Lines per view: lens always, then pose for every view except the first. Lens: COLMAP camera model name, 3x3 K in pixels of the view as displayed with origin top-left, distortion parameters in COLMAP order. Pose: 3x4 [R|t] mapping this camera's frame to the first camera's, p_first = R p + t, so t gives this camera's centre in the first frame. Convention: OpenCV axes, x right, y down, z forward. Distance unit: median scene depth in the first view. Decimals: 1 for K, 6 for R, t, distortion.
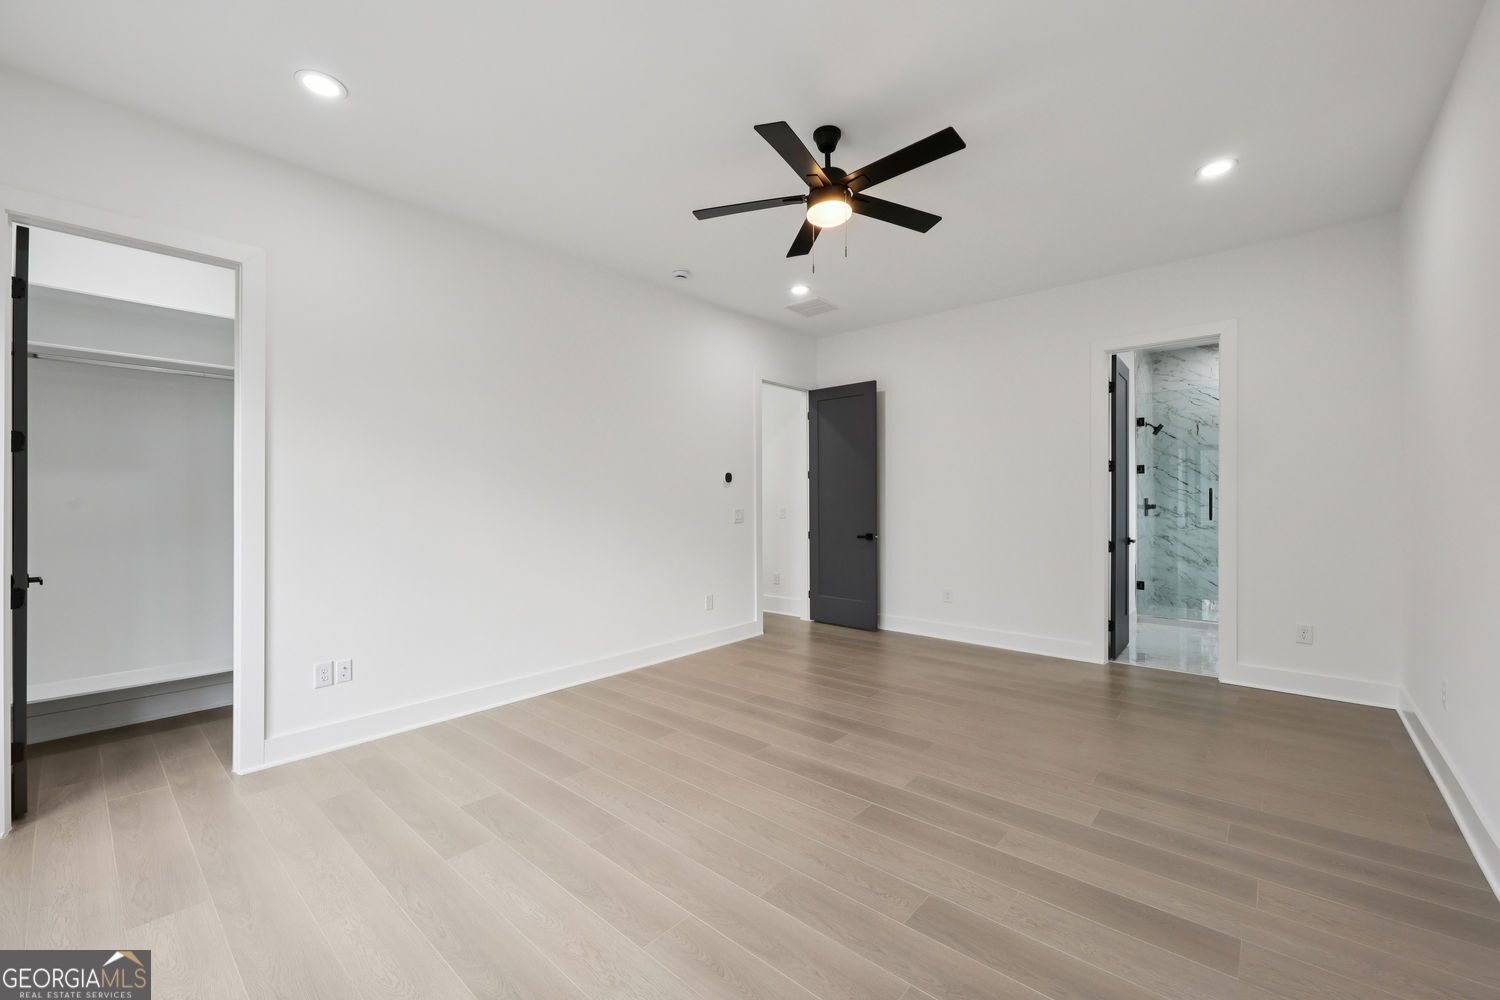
lens RADIAL K [[610.2, 0, 750.0], [0, 610.2, 500.0], [0, 0, 1]] dist [0.001344, 0.000137]
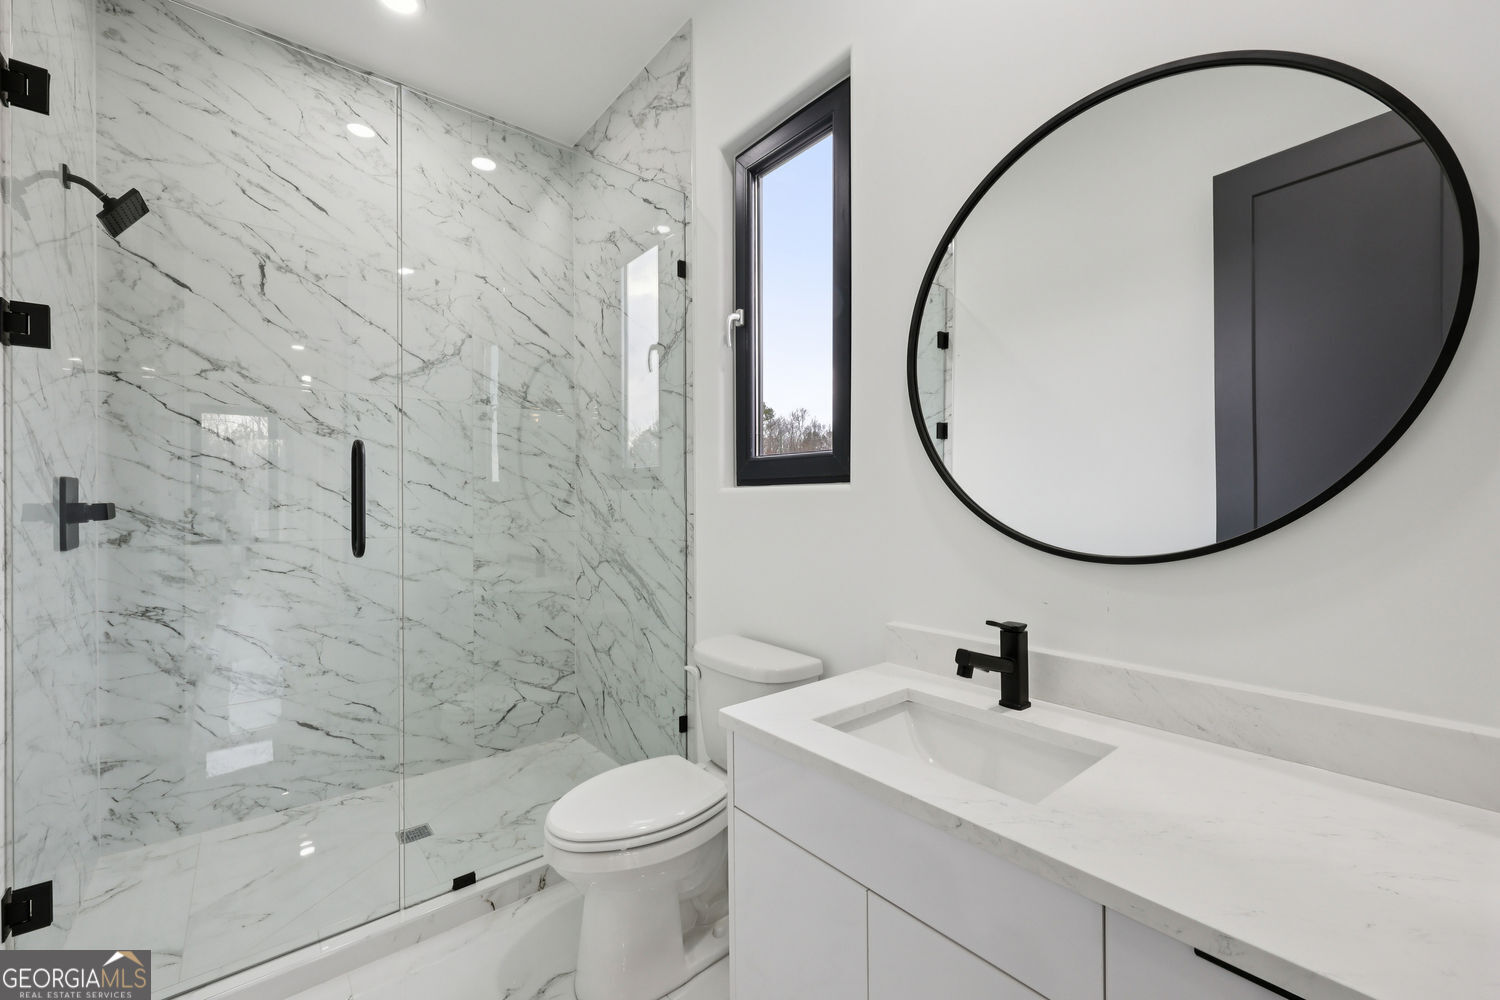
lens RADIAL K [[610.2, 0, 750.0], [0, 610.2, 500.0], [0, 0, 1]] dist [0.001344, 0.000137]
pose [[0.168880, -0.001675, 0.985635, 0.439077], [0.000659, 0.999999, 0.001586, 0.005707], [-0.985636, 0.000382, 0.168881, 0.666786]]
